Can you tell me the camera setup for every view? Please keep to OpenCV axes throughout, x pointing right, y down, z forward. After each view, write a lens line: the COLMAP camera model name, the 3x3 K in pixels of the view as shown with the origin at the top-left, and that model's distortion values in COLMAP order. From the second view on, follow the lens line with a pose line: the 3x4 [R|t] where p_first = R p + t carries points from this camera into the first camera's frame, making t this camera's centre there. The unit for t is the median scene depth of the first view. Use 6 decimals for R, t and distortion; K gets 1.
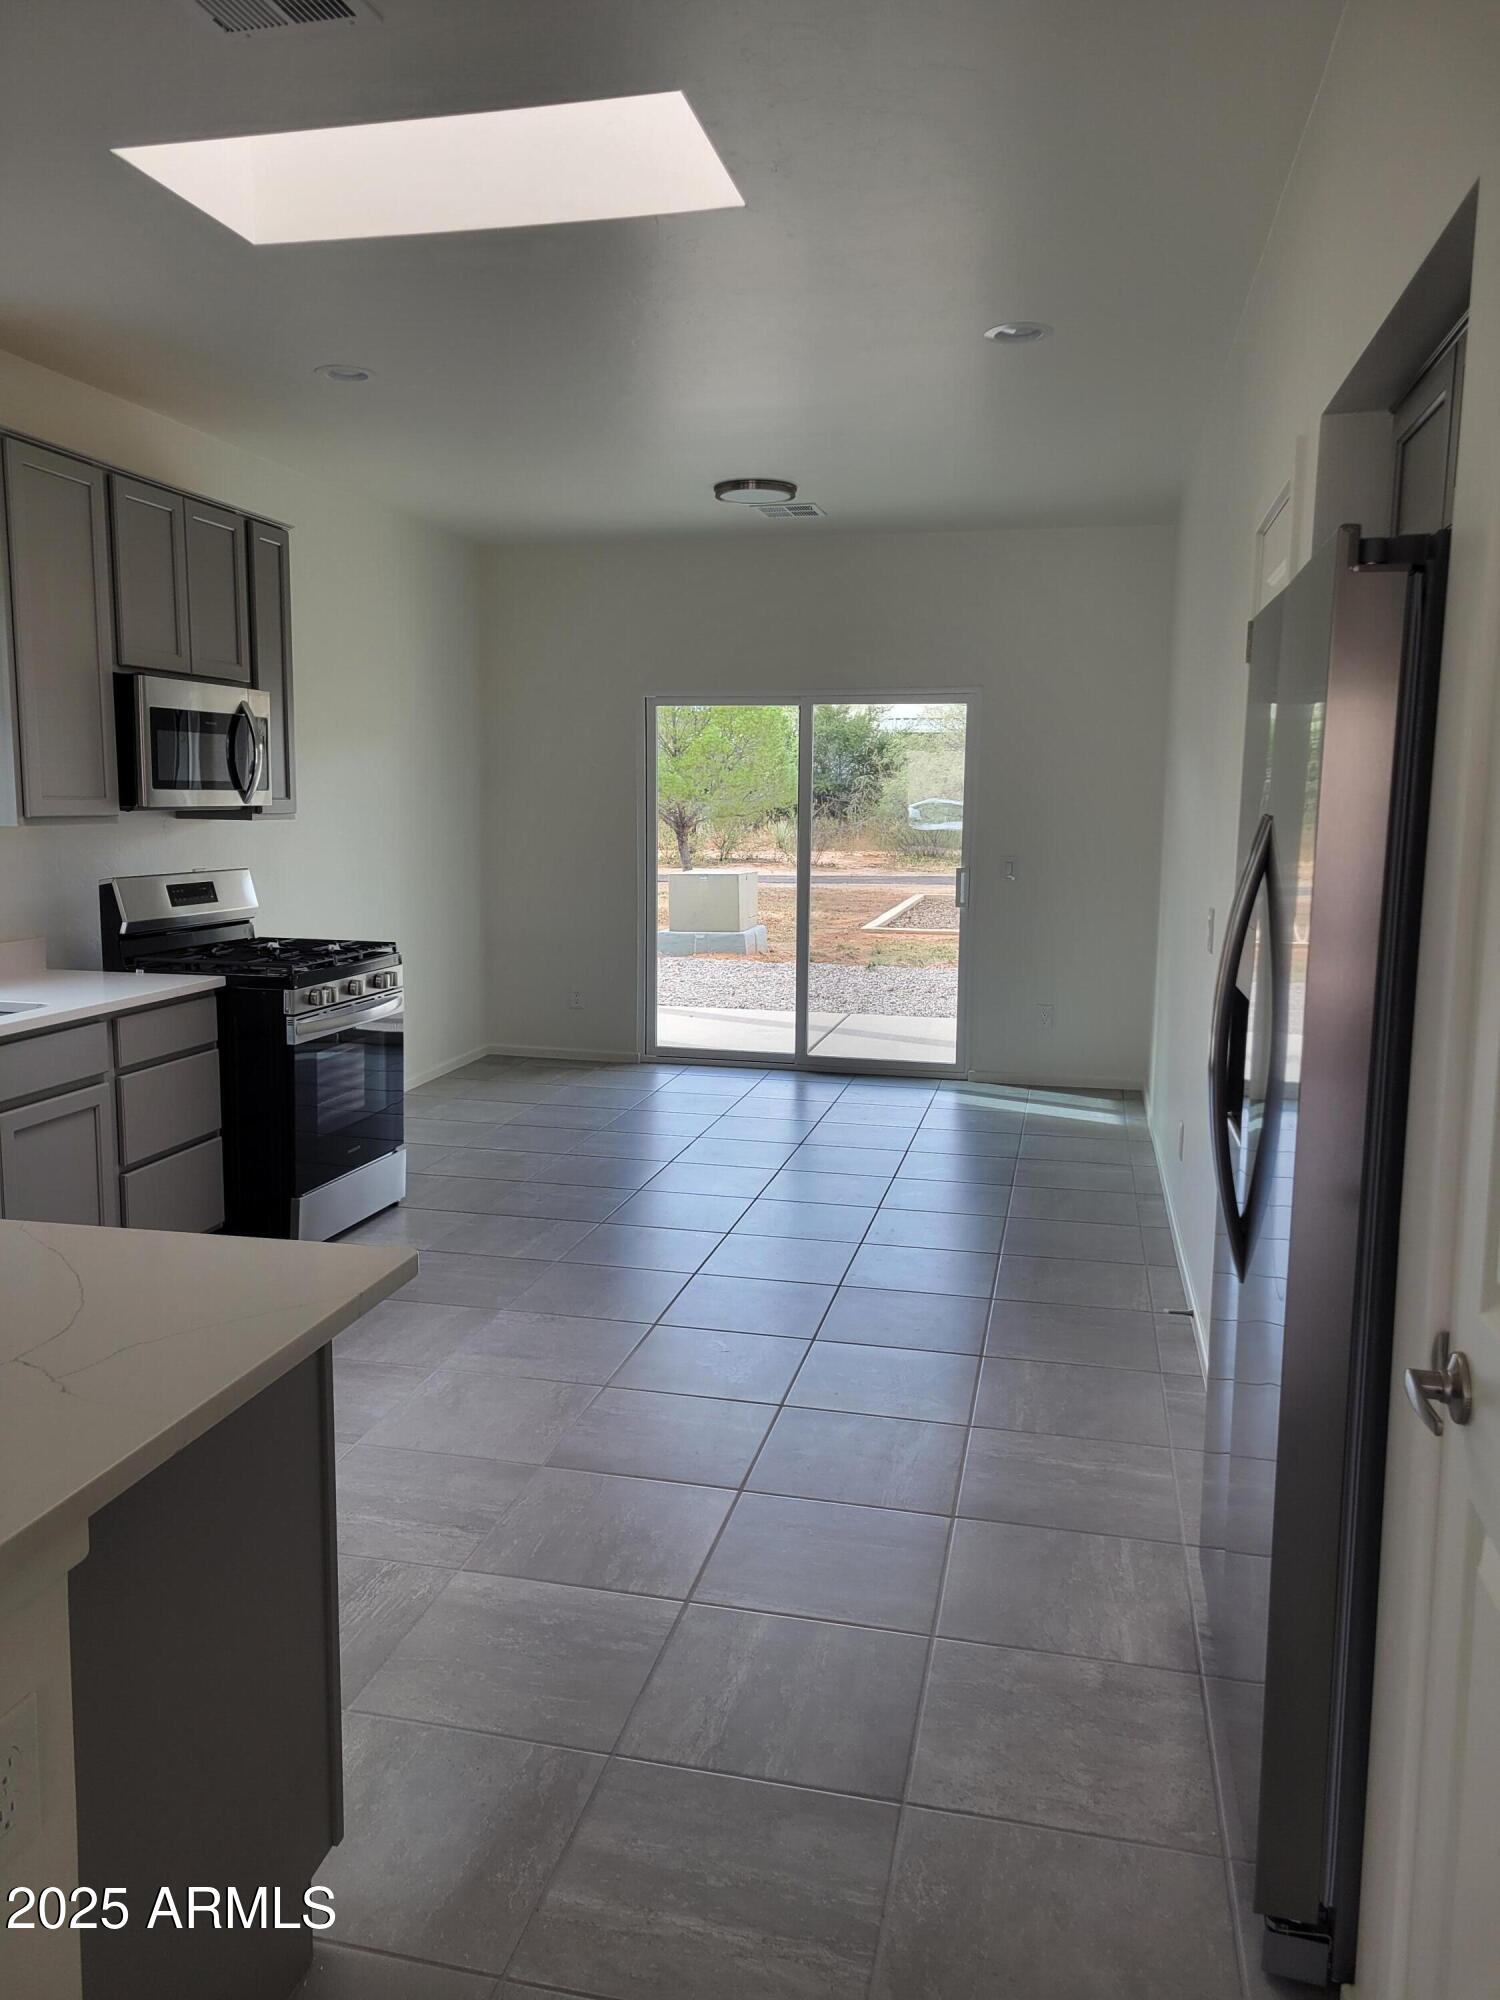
lens RADIAL K [[1496.3, 0, 750.0], [0, 1496.3, 1000.0], [0, 0, 1]] dist [-0.000560, -0.001189]
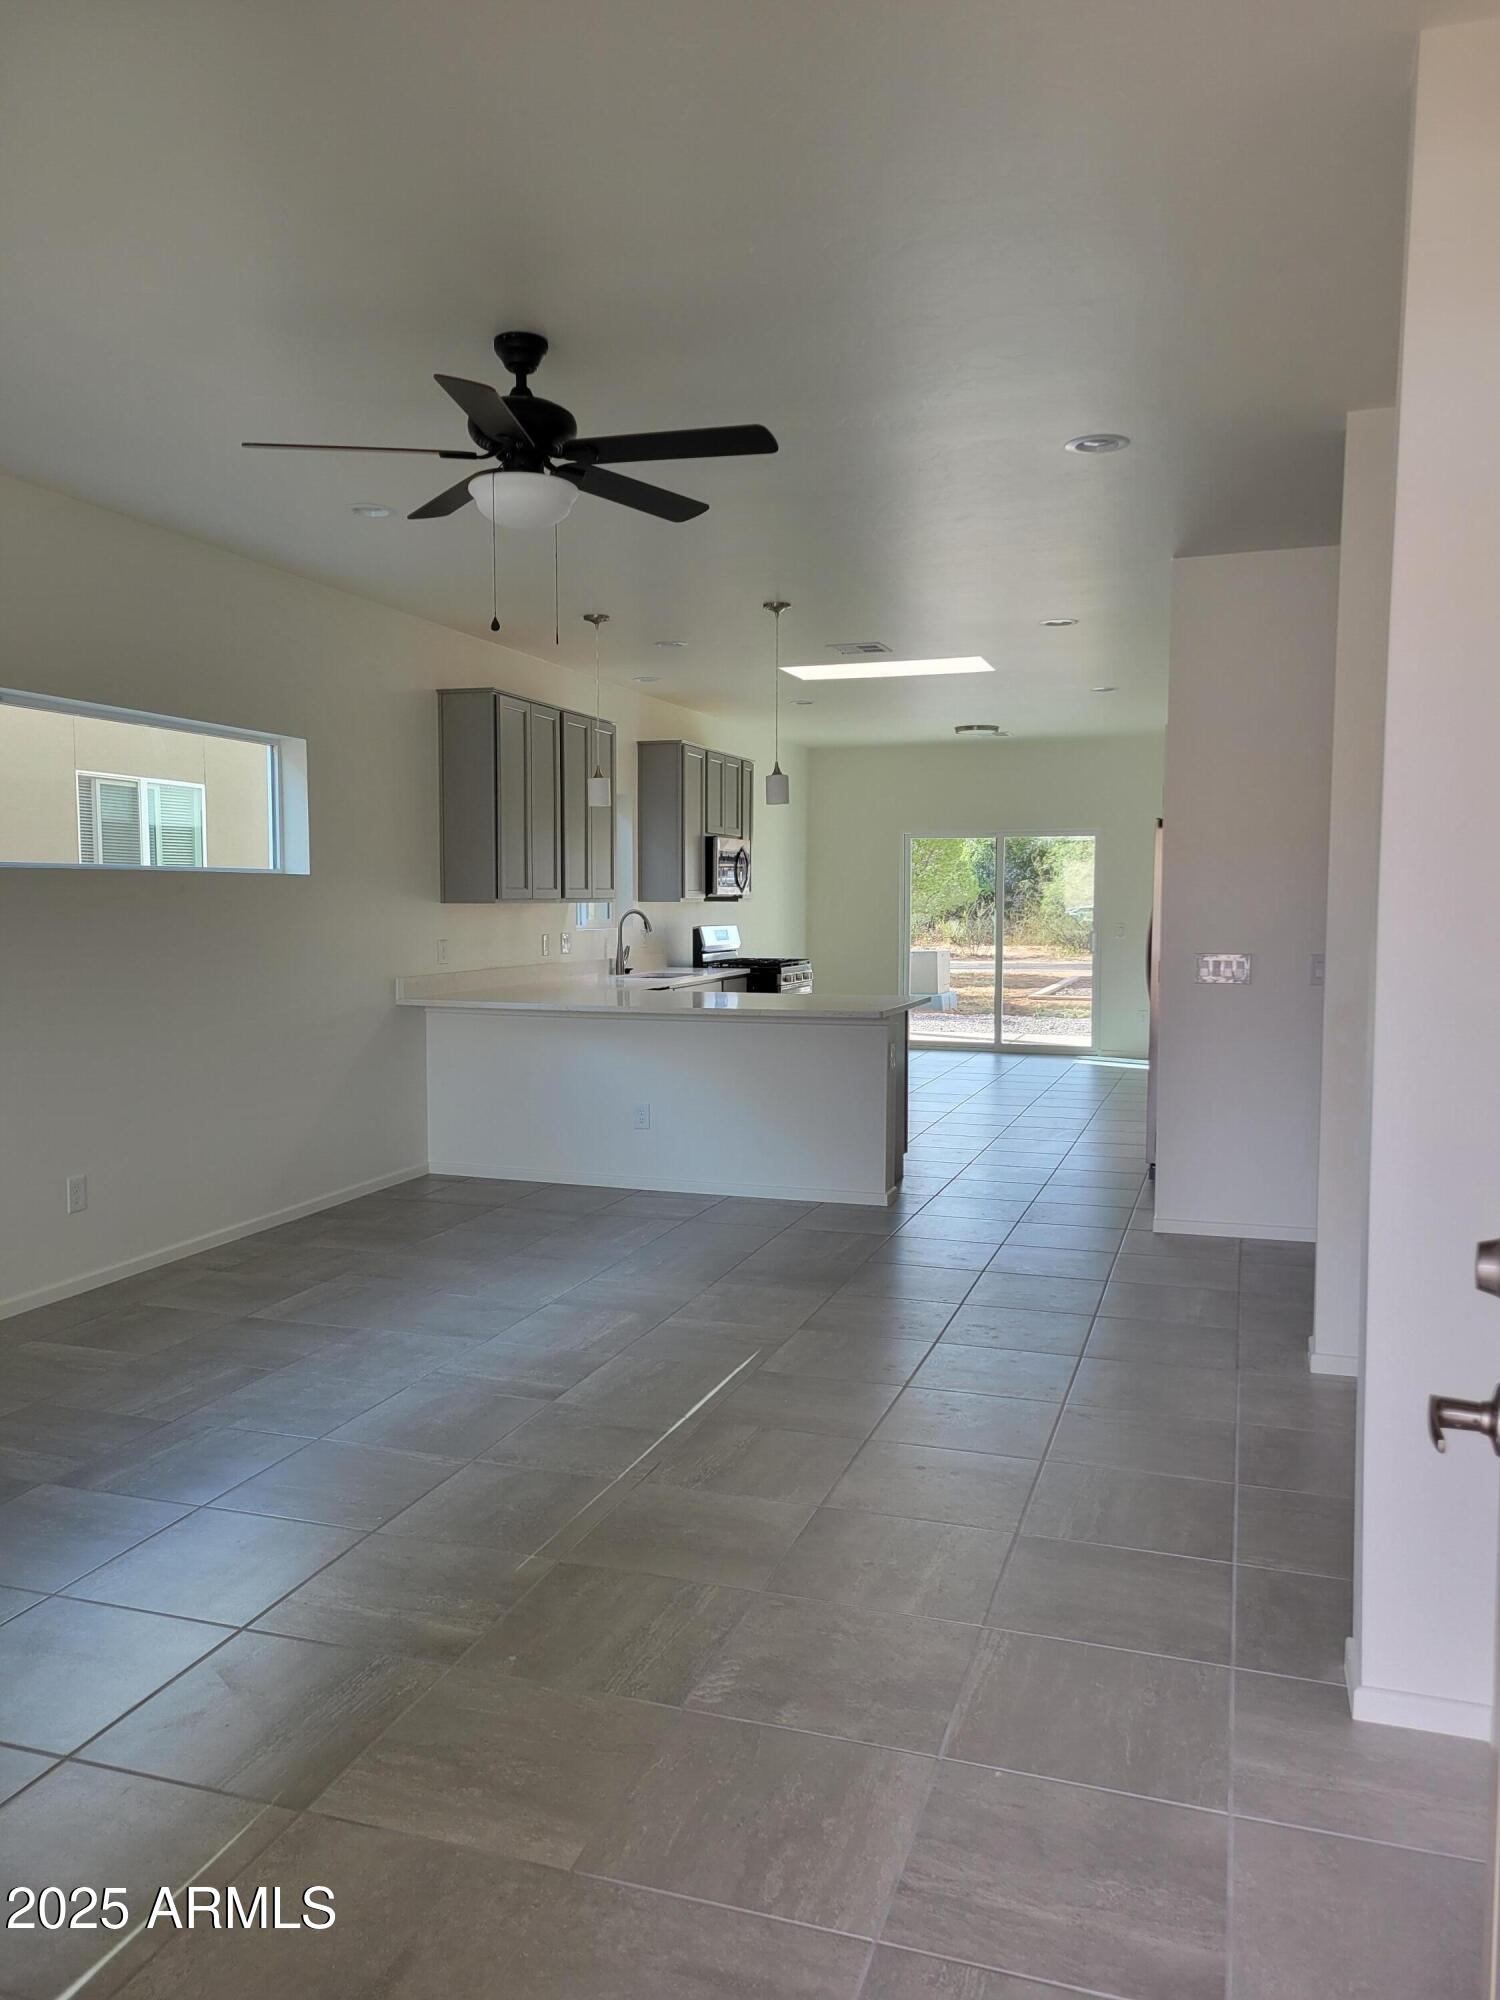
lens RADIAL K [[1496.3, 0, 750.0], [0, 1496.3, 1000.0], [0, 0, 1]] dist [-0.000560, -0.001189]
pose [[0.994463, 0.000367, -0.105085, -0.063289], [-0.007725, 0.997544, -0.069616, 0.103959], [0.104802, 0.070042, 0.992024, -0.680927]]
